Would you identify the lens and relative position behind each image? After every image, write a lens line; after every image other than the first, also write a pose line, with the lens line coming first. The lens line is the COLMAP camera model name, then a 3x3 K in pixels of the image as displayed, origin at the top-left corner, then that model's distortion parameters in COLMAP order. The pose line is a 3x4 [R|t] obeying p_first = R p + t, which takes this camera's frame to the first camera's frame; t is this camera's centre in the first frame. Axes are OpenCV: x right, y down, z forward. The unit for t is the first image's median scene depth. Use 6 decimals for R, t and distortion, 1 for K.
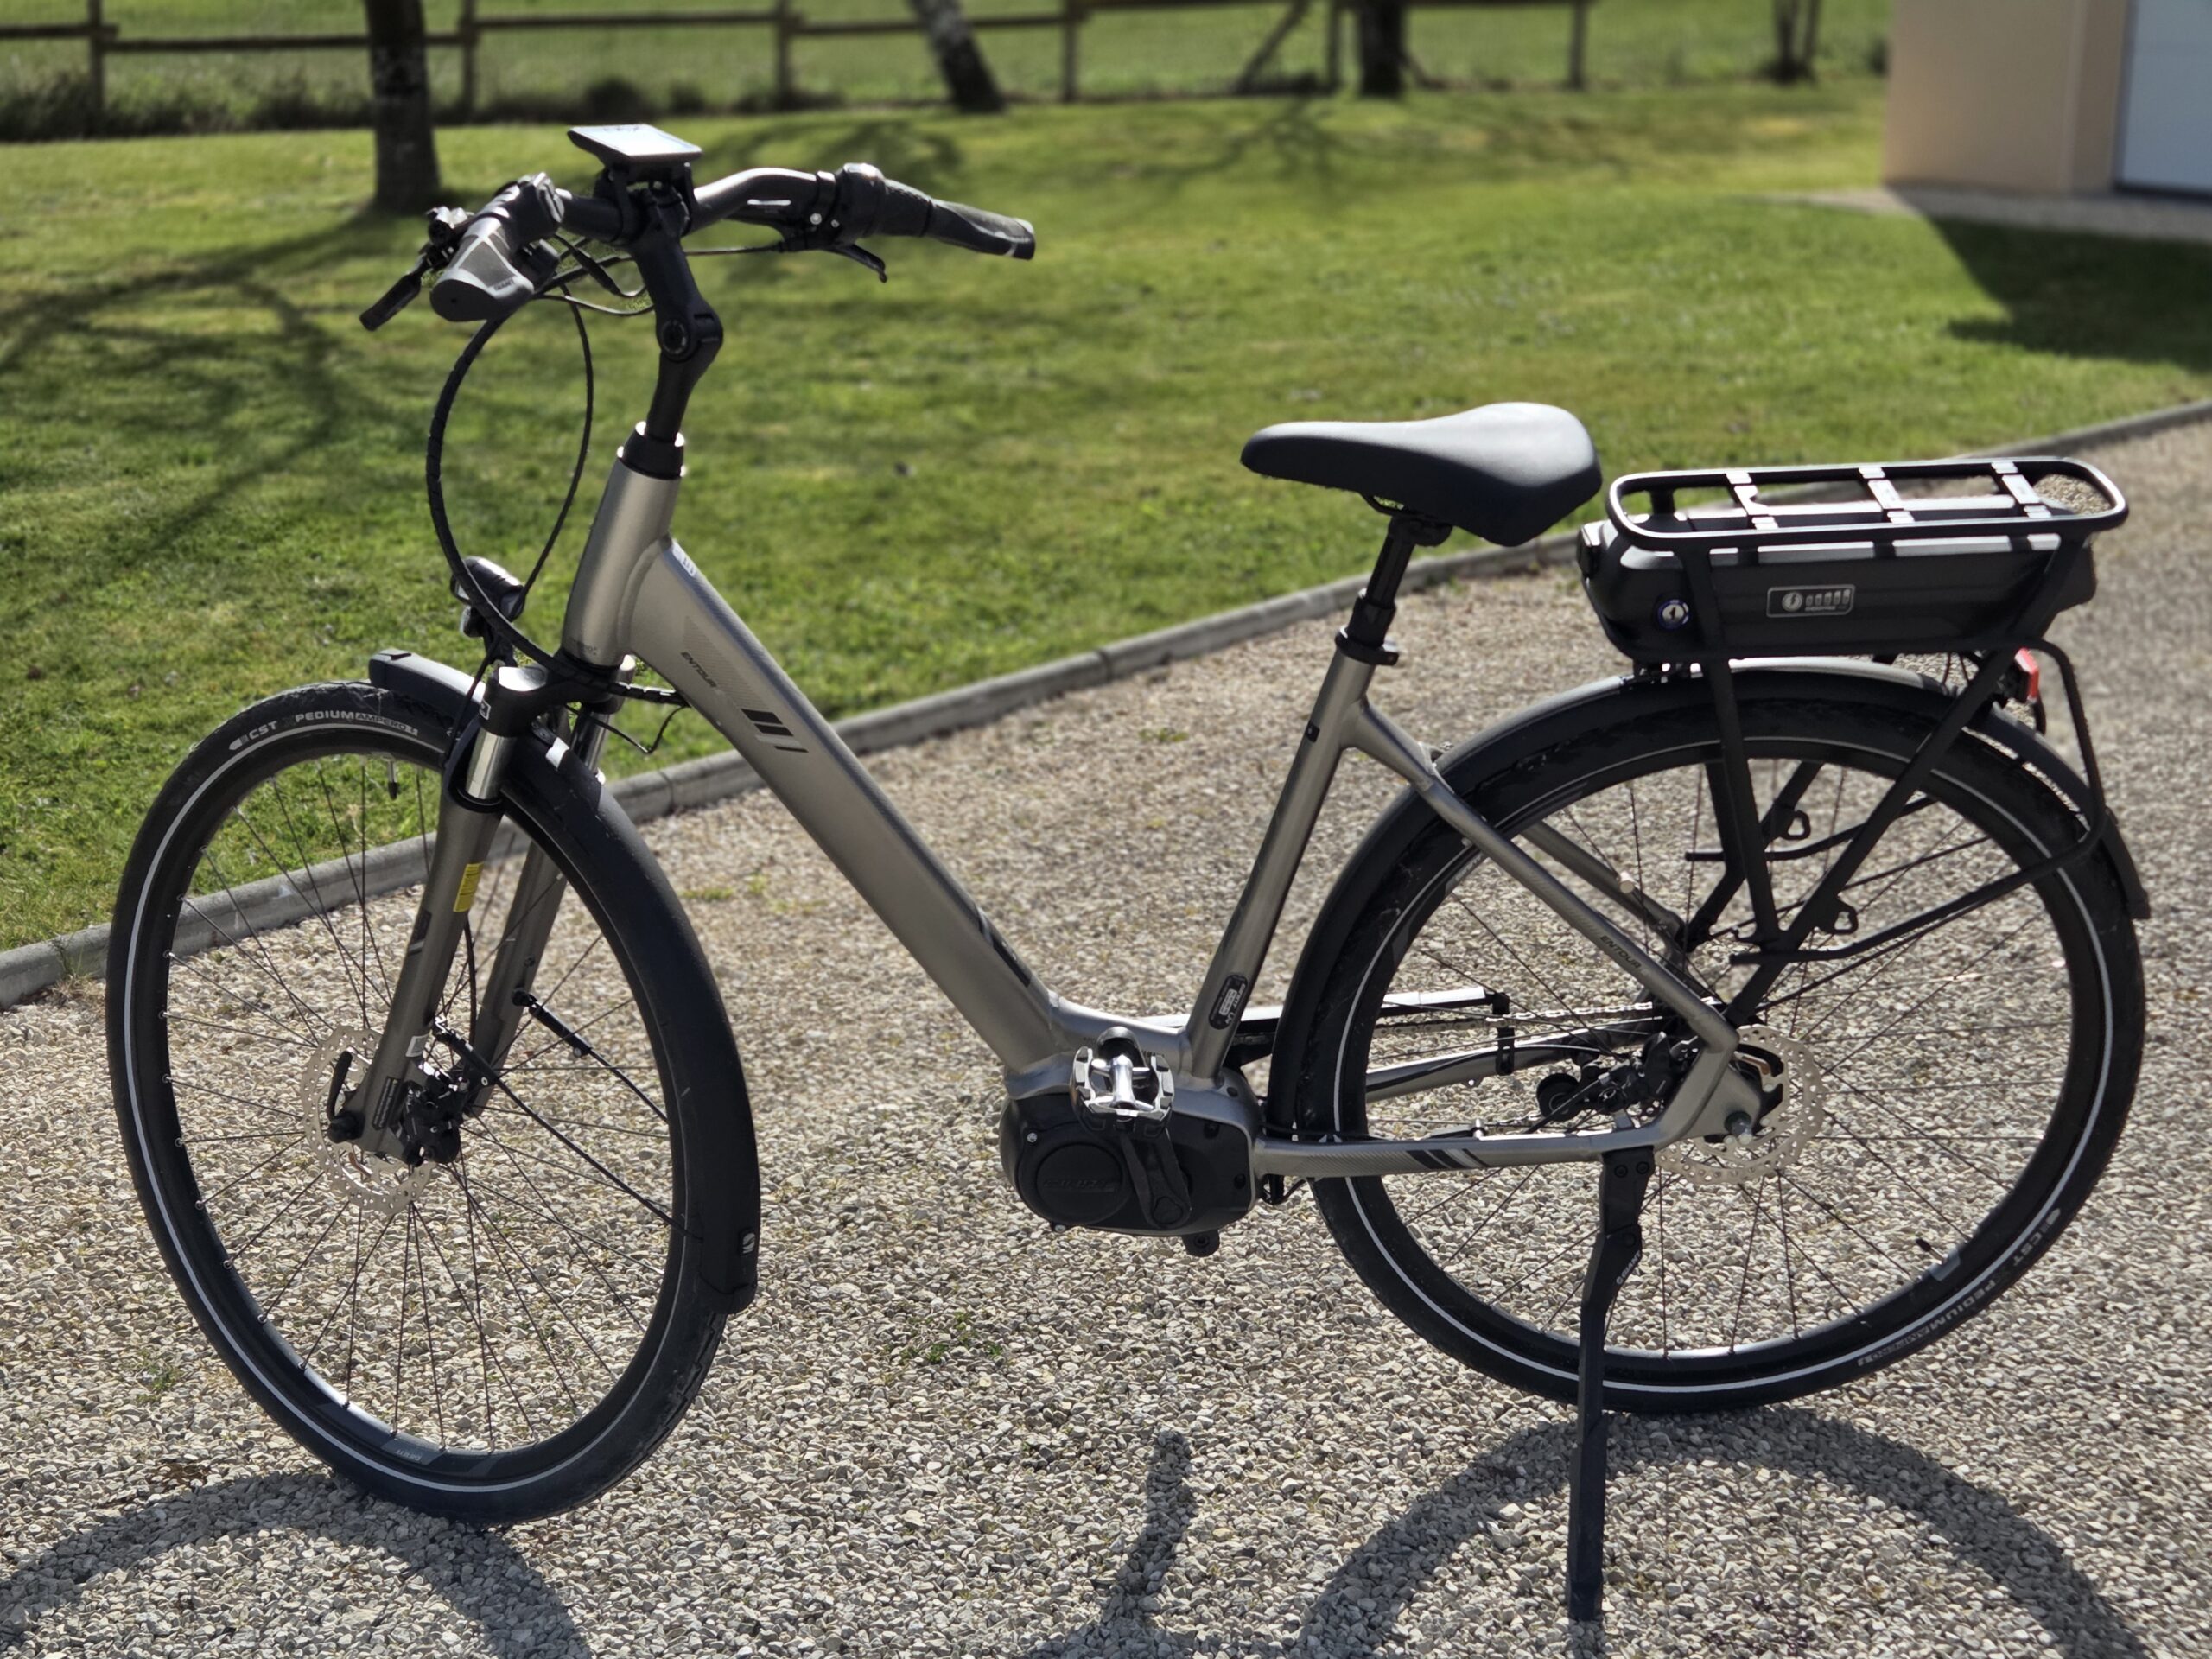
lens RADIAL K [[3331.7, 0, 1106.0], [0, 3331.7, 829.5], [0, 0, 1]] dist [0.112249, -0.083270]
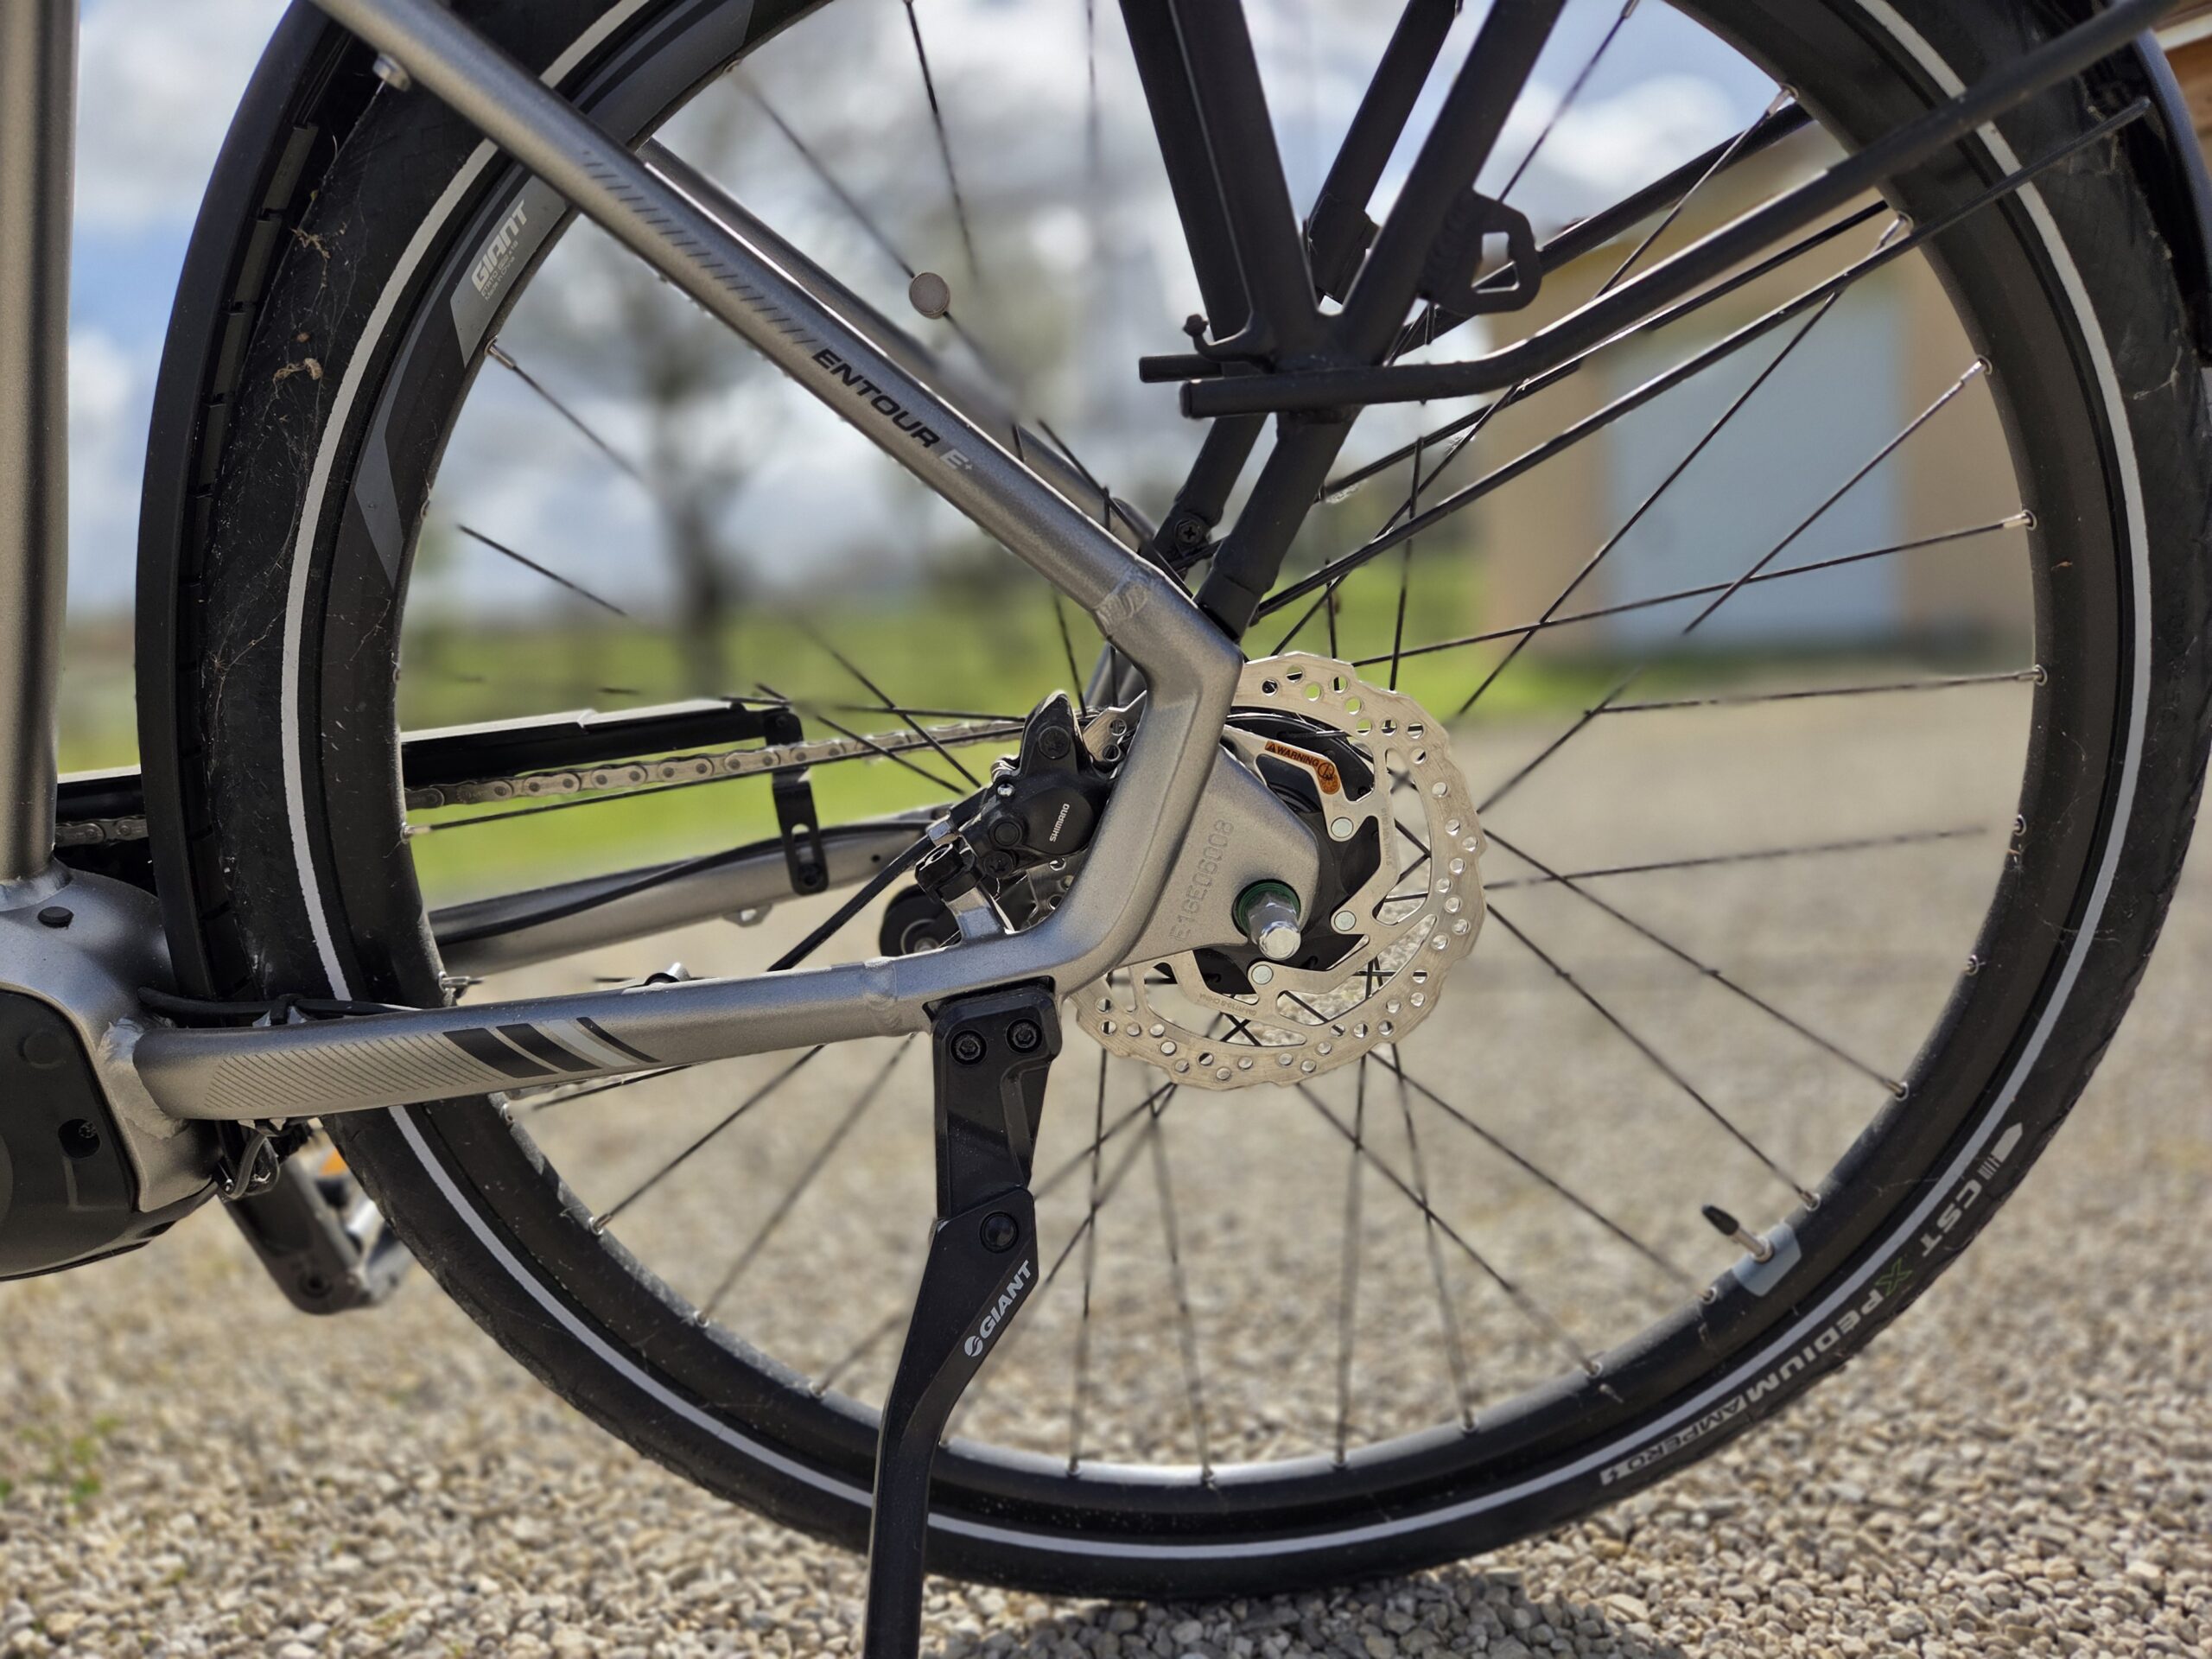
lens RADIAL K [[1540.2, 0, 1106.0], [0, 1540.2, 829.5], [0, 0, 1]] dist [0.072841, -0.063175]
pose [[0.998588, -0.049698, -0.018751, 0.160712], [0.046322, 0.987529, -0.150466, 0.096674], [0.025995, 0.149385, 0.988437, 0.757080]]
